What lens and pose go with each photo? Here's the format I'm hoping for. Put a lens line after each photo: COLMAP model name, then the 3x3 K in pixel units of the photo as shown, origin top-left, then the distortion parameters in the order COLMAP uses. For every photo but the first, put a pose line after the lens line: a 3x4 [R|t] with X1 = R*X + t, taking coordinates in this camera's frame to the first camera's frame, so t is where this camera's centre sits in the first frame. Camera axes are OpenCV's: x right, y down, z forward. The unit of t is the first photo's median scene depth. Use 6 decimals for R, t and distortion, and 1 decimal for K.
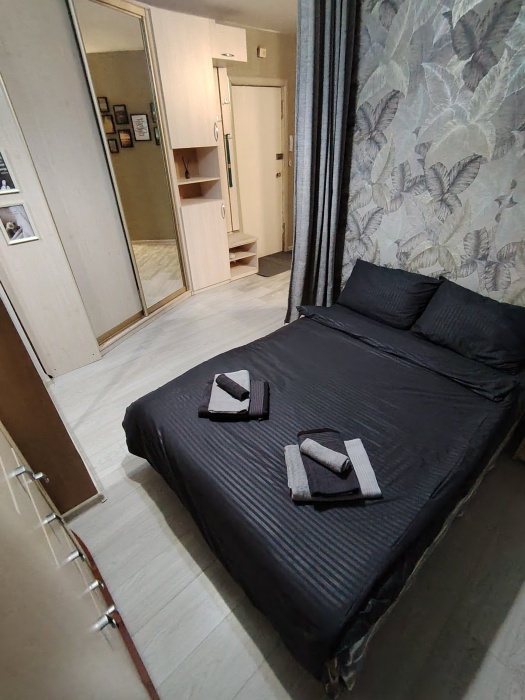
lens RADIAL K [[334.6, 0, 263.9], [0, 334.6, 352.2], [0, 0, 1]] dist [-0.016933, 0.000066]
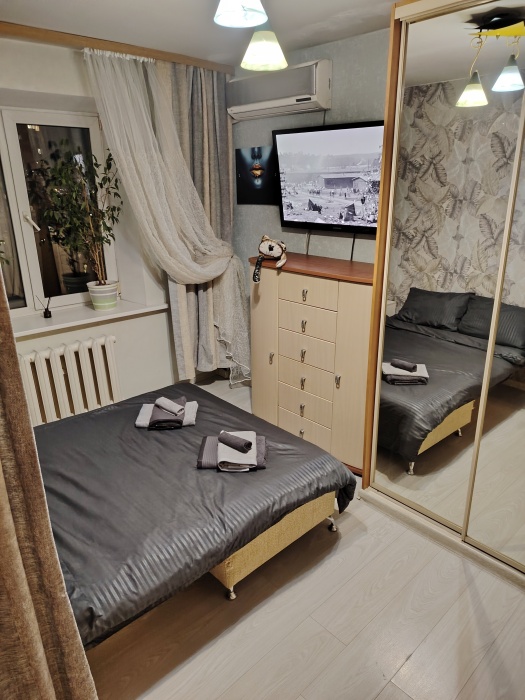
lens RADIAL K [[491.5, 0, 270.2], [0, 491.5, 349.6], [0, 0, 1]] dist [0.058993, -0.028249]
pose [[-0.998797, 0.048348, -0.008186, -0.139023], [0.022369, 0.597793, 0.801339, -0.873842], [0.043637, 0.800192, -0.598155, 1.166118]]
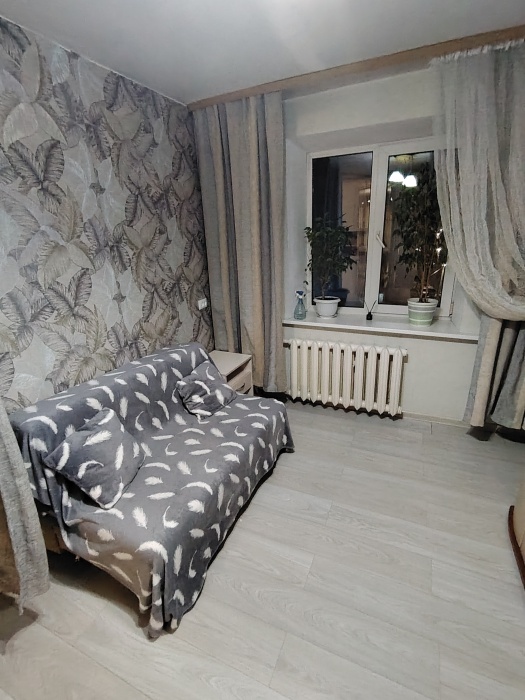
lens RADIAL K [[334.6, 0, 257.4], [0, 334.6, 352.6], [0, 0, 1]] dist [-0.016933, 0.000066]
pose [[-0.387324, -0.269520, 0.881668, -0.449029], [0.559727, 0.691157, 0.457174, -0.445968], [-0.732589, 0.670568, -0.116844, 0.680944]]
